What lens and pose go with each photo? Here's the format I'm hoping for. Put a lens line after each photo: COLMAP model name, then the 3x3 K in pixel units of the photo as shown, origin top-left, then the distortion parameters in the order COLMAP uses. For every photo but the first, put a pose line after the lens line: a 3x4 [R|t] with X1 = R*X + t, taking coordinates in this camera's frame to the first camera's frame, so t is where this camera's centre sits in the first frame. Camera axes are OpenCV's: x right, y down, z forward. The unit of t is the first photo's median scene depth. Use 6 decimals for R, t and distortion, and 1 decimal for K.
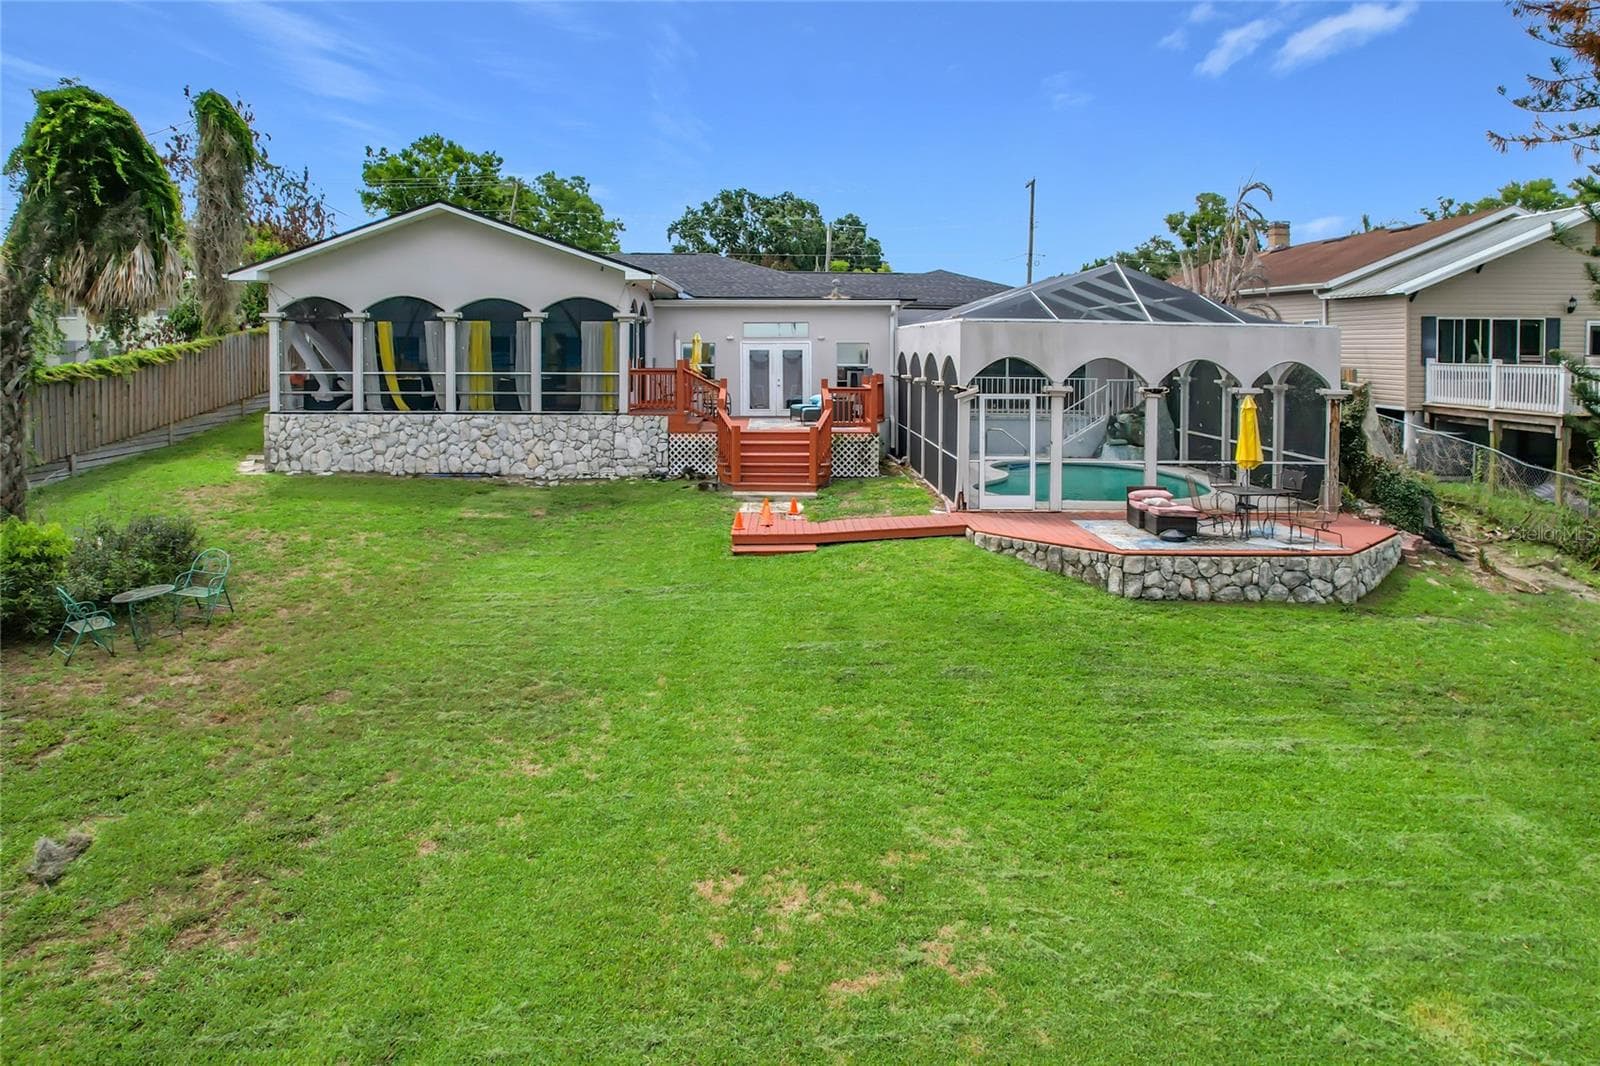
lens RADIAL K [[1085.8, 0, 791.4], [0, 1085.8, 396.5], [0, 0, 1]] dist [-0.049579, 0.025387]
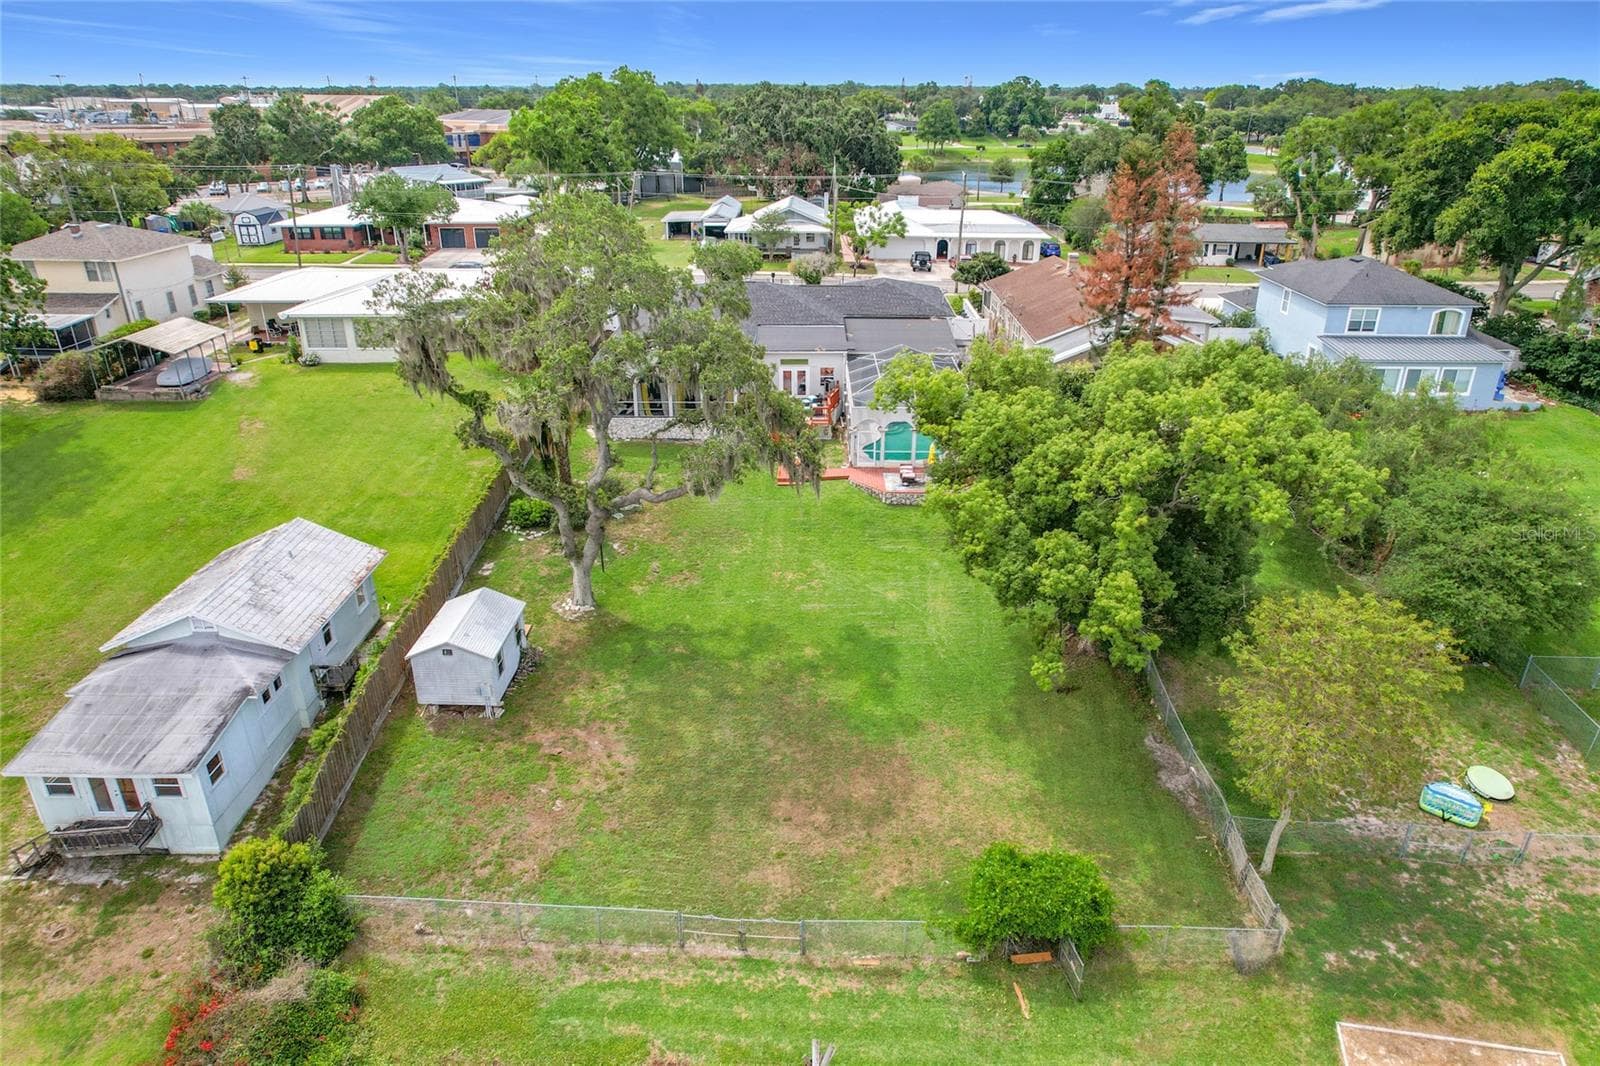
lens RADIAL K [[1070.5, 0, 833.8], [0, 1070.5, 526.2], [0, 0, 1]] dist [-0.039547, 0.004645]
pose [[0.999968, 0.006680, 0.004417, 0.083853], [-0.007799, 0.937653, 0.347485, -0.710668], [-0.001821, -0.347508, 0.937675, -1.717994]]
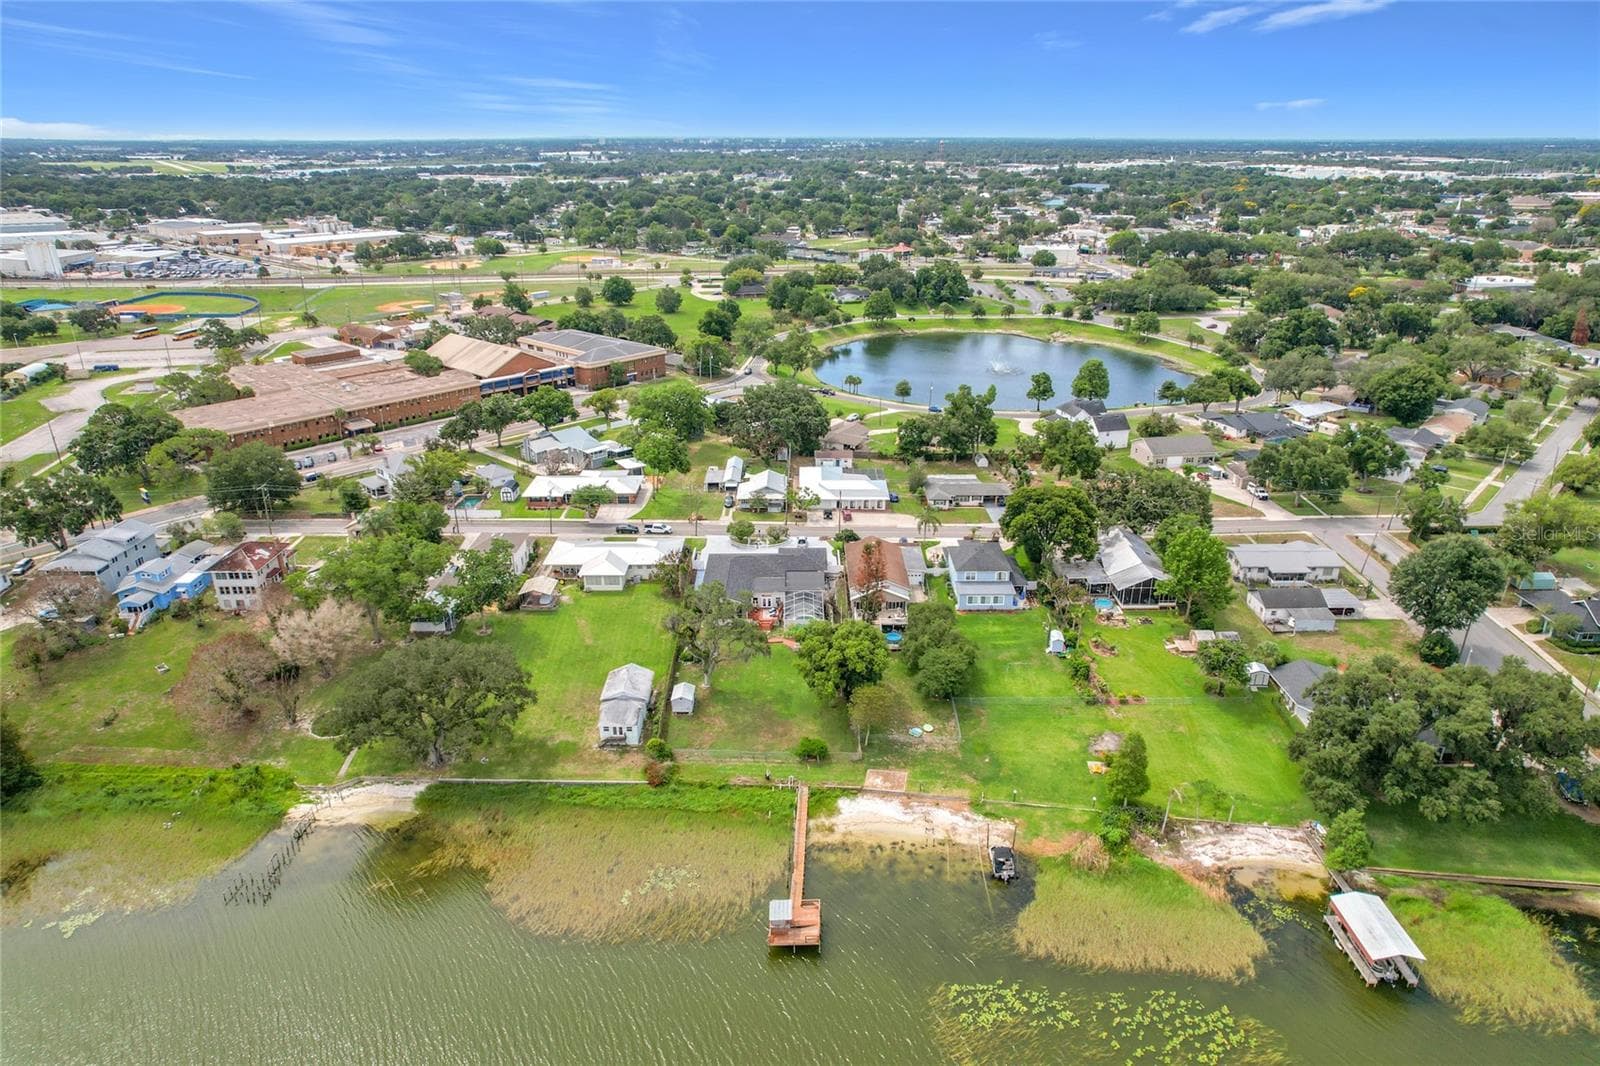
lens RADIAL K [[1070.5, 0, 833.8], [0, 1070.5, 526.2], [0, 0, 1]] dist [-0.039547, 0.004645]
pose [[0.999893, -0.001283, 0.014588, 0.408724], [-0.003386, 0.948892, 0.315584, -3.435223], [-0.014247, -0.315600, 0.948786, -6.915207]]
